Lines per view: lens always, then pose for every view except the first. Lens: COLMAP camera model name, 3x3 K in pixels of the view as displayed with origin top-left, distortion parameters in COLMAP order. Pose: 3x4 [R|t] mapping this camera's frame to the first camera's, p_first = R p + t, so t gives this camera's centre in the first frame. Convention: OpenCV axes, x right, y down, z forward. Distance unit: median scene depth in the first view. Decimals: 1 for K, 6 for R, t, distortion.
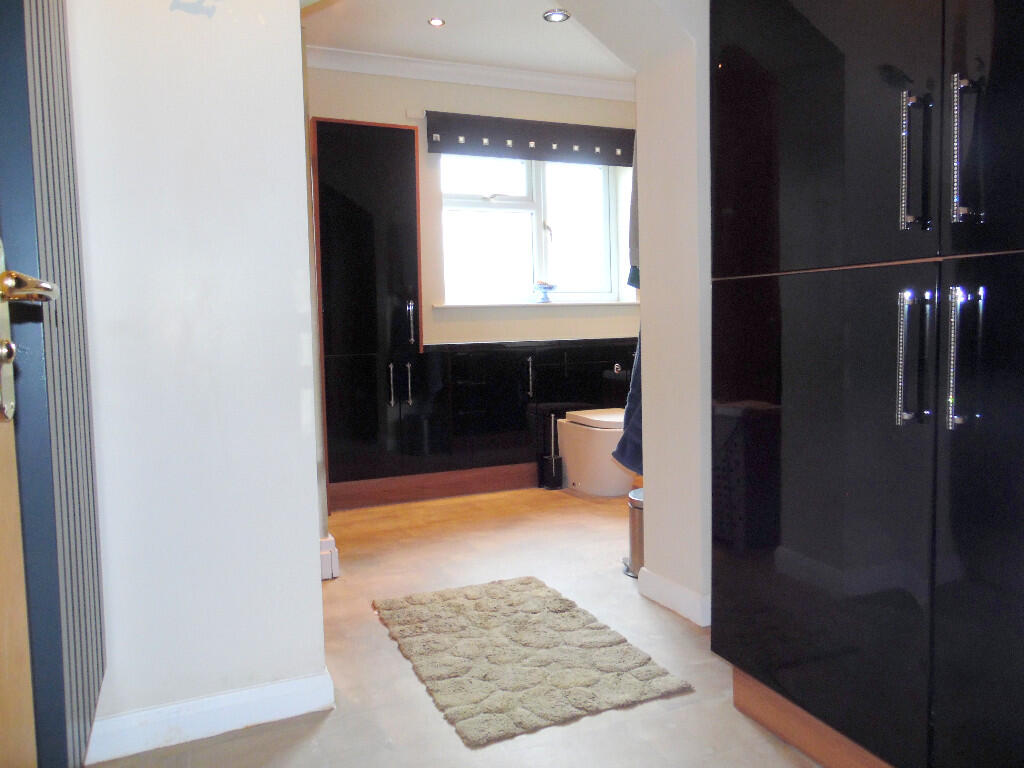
lens RADIAL K [[774.4, 0, 514.9], [0, 774.4, 368.7], [0, 0, 1]] dist [-0.041510, 0.088290]
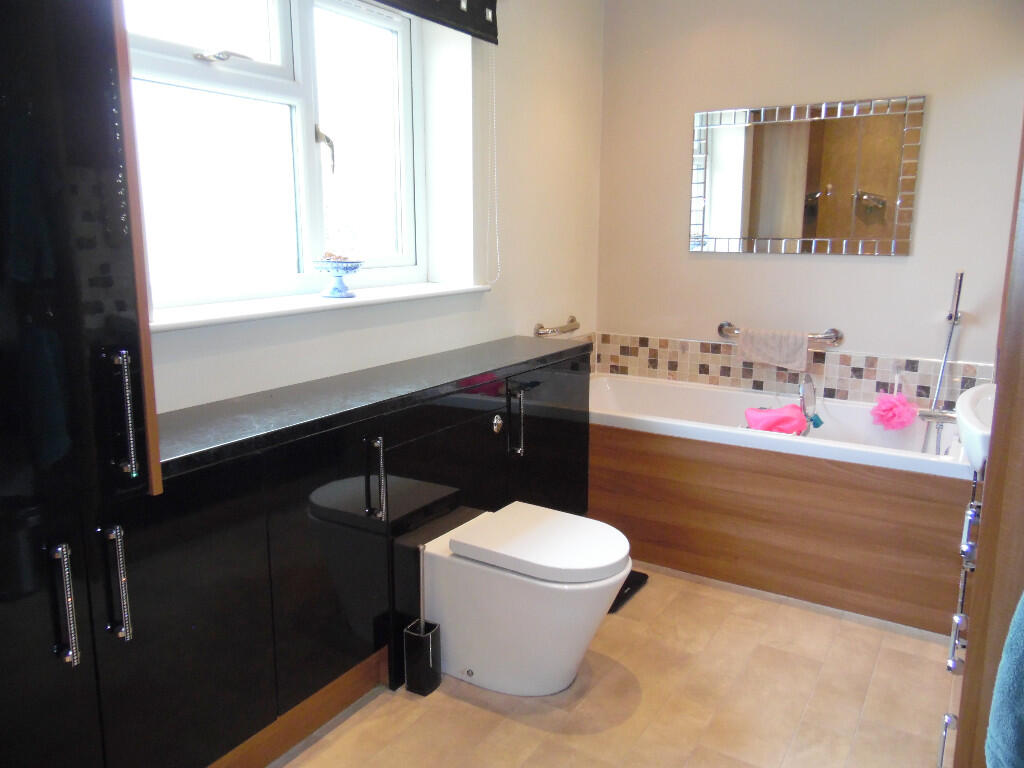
lens RADIAL K [[774.4, 0, 514.9], [0, 774.4, 368.7], [0, 0, 1]] dist [-0.041510, 0.088290]
pose [[0.816727, -0.077863, 0.571746, -0.155785], [0.012891, 0.993069, 0.116826, -0.096208], [-0.576880, -0.088045, 0.812070, 0.535116]]
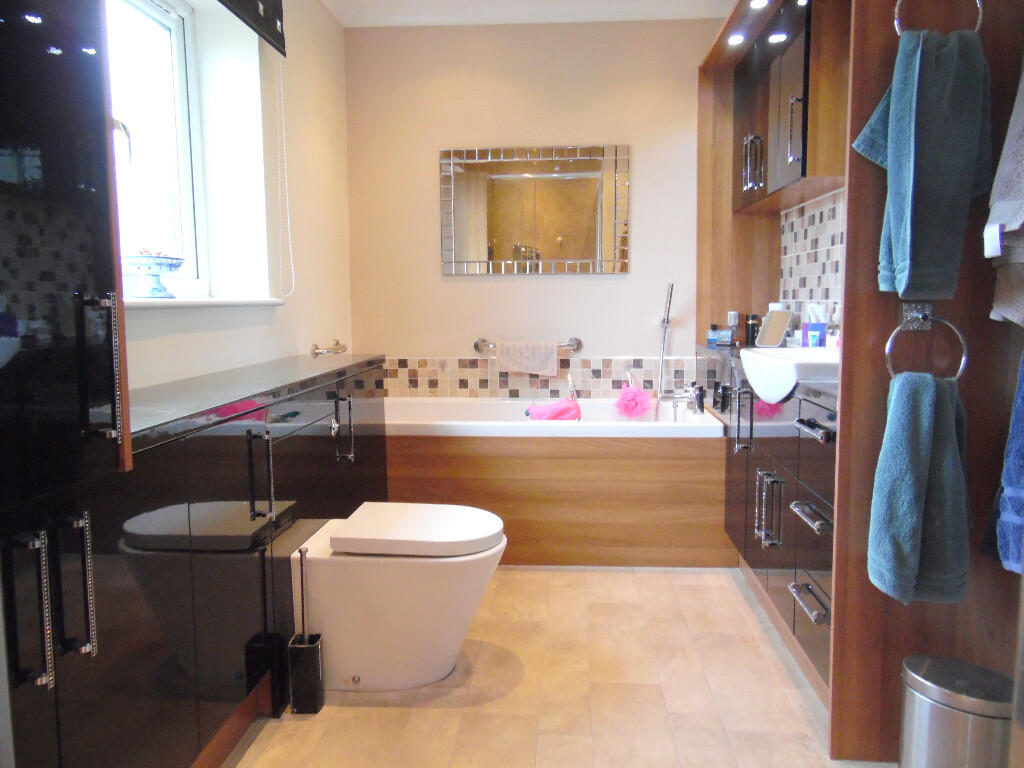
lens RADIAL K [[774.4, 0, 514.9], [0, 774.4, 368.7], [0, 0, 1]] dist [-0.041510, 0.088290]
pose [[0.449295, -0.058267, 0.891482, -0.266861], [0.049214, 0.997970, 0.040424, -0.052506], [-0.892027, 0.025712, 0.451250, 0.624535]]
